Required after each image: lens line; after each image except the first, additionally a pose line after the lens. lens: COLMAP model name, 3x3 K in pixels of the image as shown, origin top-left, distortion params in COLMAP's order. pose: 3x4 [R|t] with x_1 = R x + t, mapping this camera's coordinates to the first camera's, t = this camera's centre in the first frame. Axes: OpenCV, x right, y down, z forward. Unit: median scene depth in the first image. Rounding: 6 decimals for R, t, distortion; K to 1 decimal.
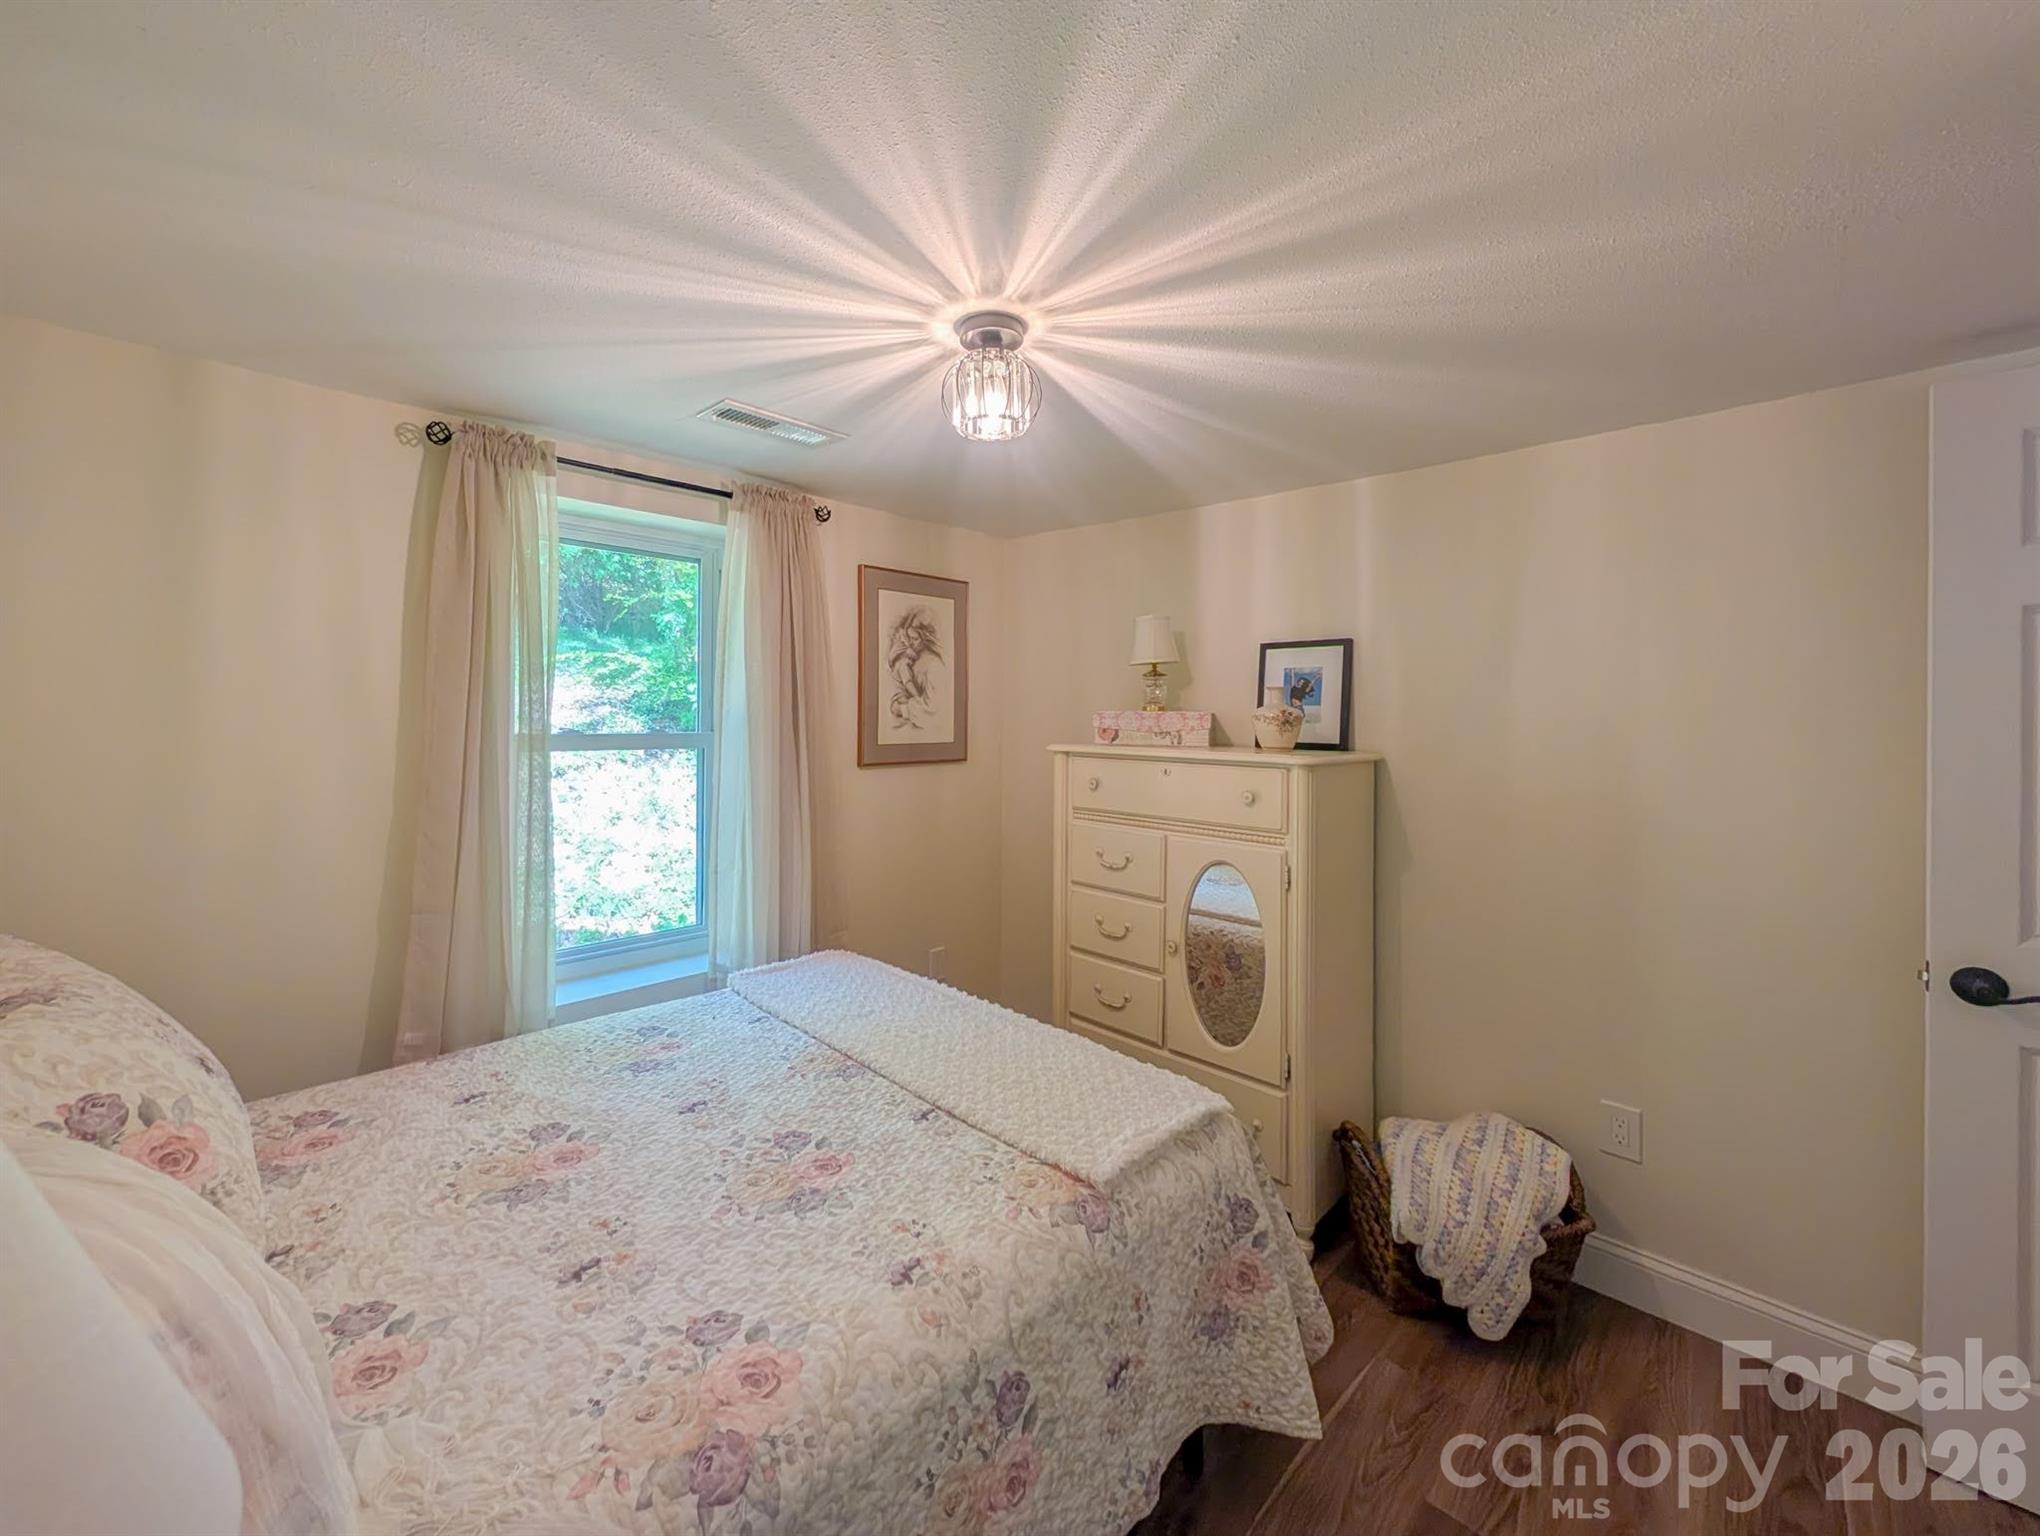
lens RADIAL K [[801.0, 0, 920.5], [0, 801.0, 712.8], [0, 0, 1]] dist [-0.001862, -0.000124]
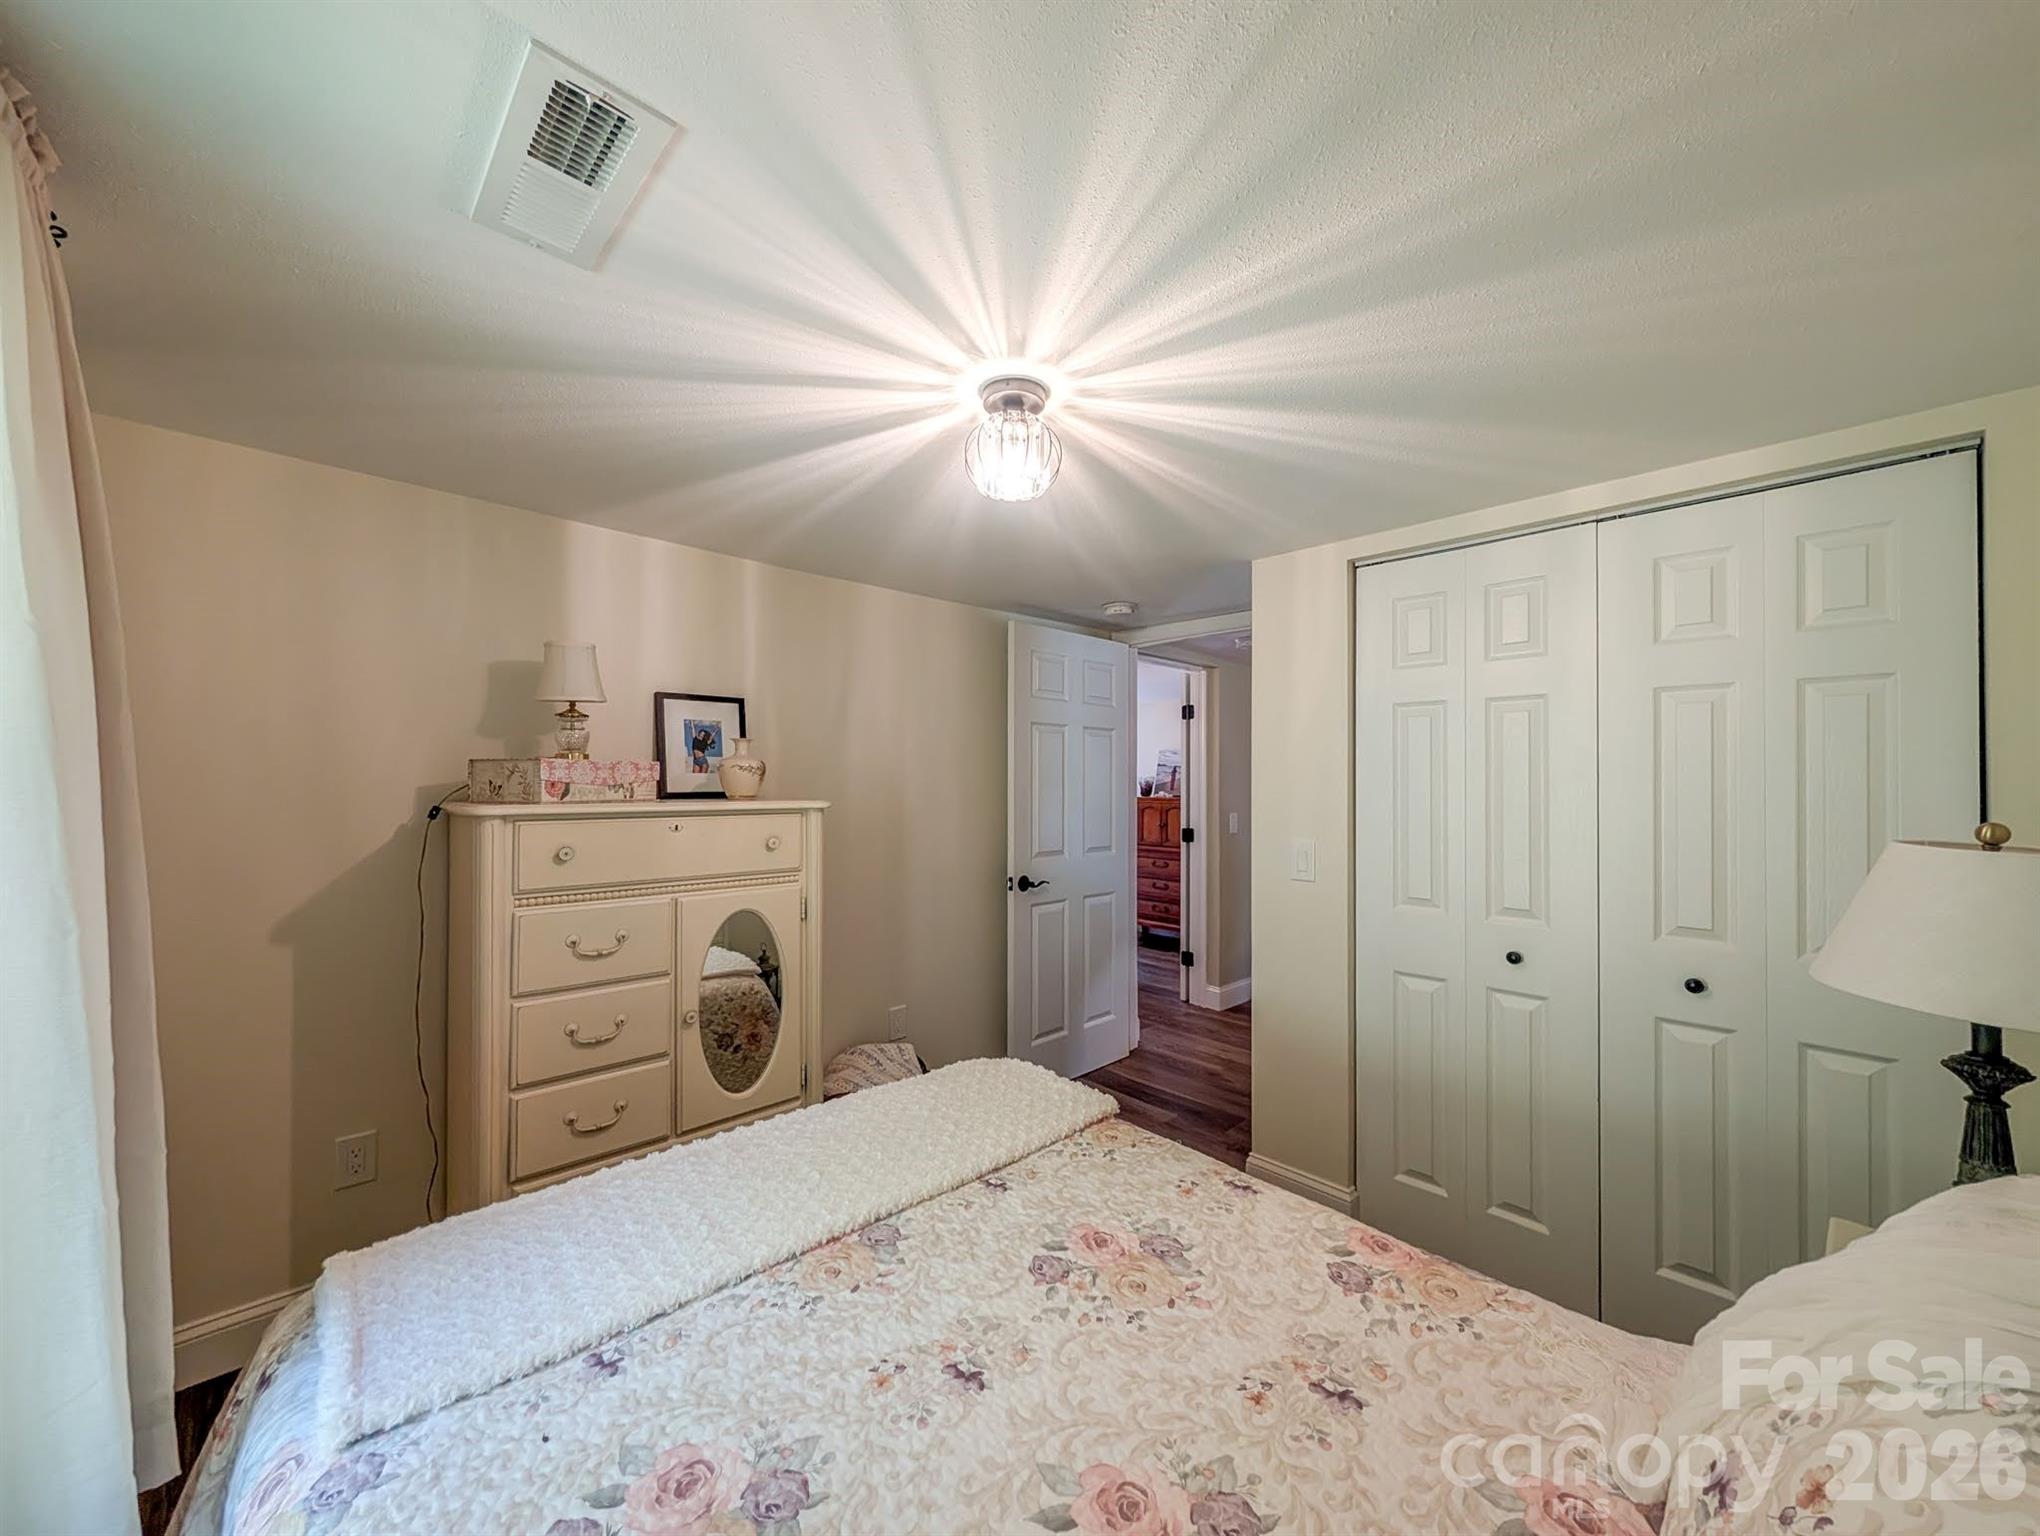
lens RADIAL K [[801.0, 0, 1016.7], [0, 801.0, 771.9], [0, 0, 1]] dist [-0.001862, -0.000124]
pose [[-0.022371, -0.001413, 0.999749, -0.761592], [-0.001722, 0.999998, 0.001375, 0.011806], [-0.999748, -0.001690, -0.022373, 0.810006]]
